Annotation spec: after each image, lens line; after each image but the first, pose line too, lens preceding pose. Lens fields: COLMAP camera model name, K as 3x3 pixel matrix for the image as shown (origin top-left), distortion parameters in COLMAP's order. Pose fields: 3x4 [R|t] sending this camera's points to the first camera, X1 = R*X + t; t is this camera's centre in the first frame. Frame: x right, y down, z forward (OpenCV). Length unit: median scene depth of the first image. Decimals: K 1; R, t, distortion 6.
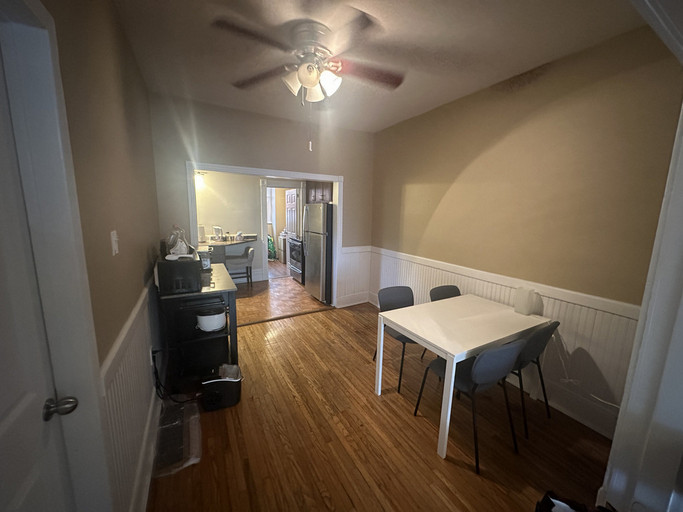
lens RADIAL K [[268.8, 0, 340.7], [0, 268.8, 254.3], [0, 0, 1]] dist [-0.004424, -0.000155]
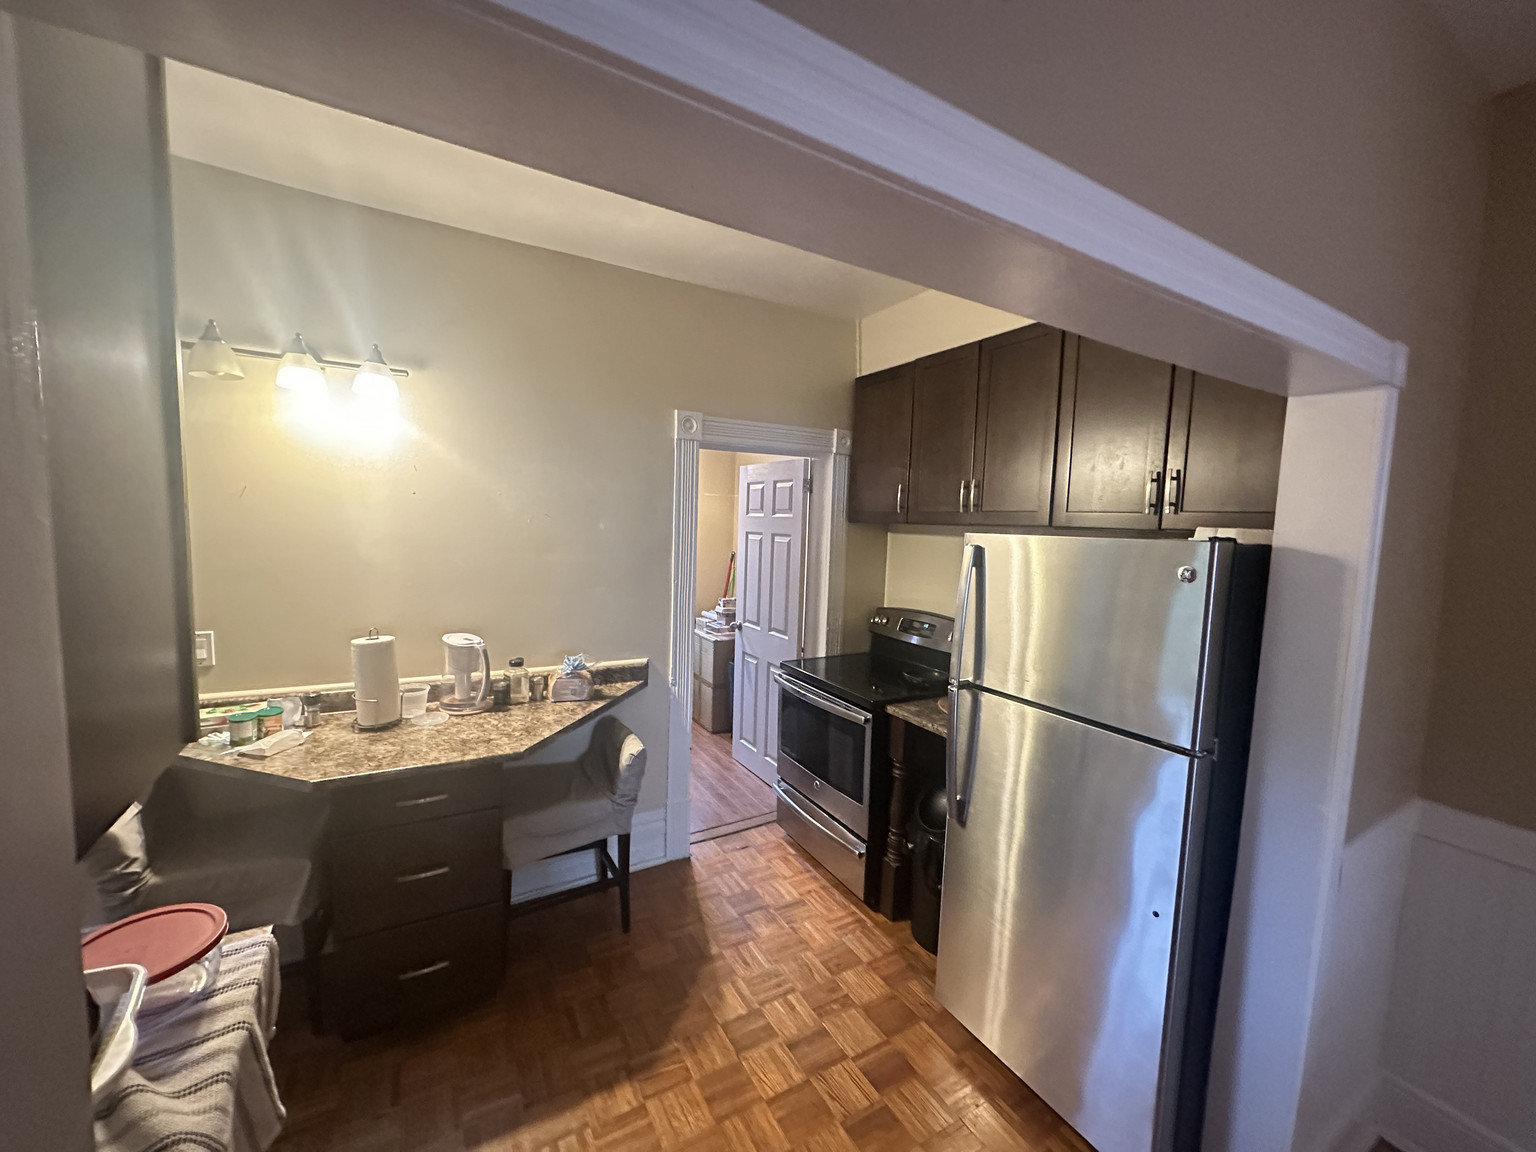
lens RADIAL K [[604.5, 0, 771.8], [0, 604.5, 575.4], [0, 0, 1]] dist [-0.004424, -0.000155]
pose [[0.999723, 0.014063, 0.018890, -0.238971], [-0.012541, 0.996844, -0.078388, -0.111807], [-0.019933, 0.078129, 0.996744, 0.540209]]
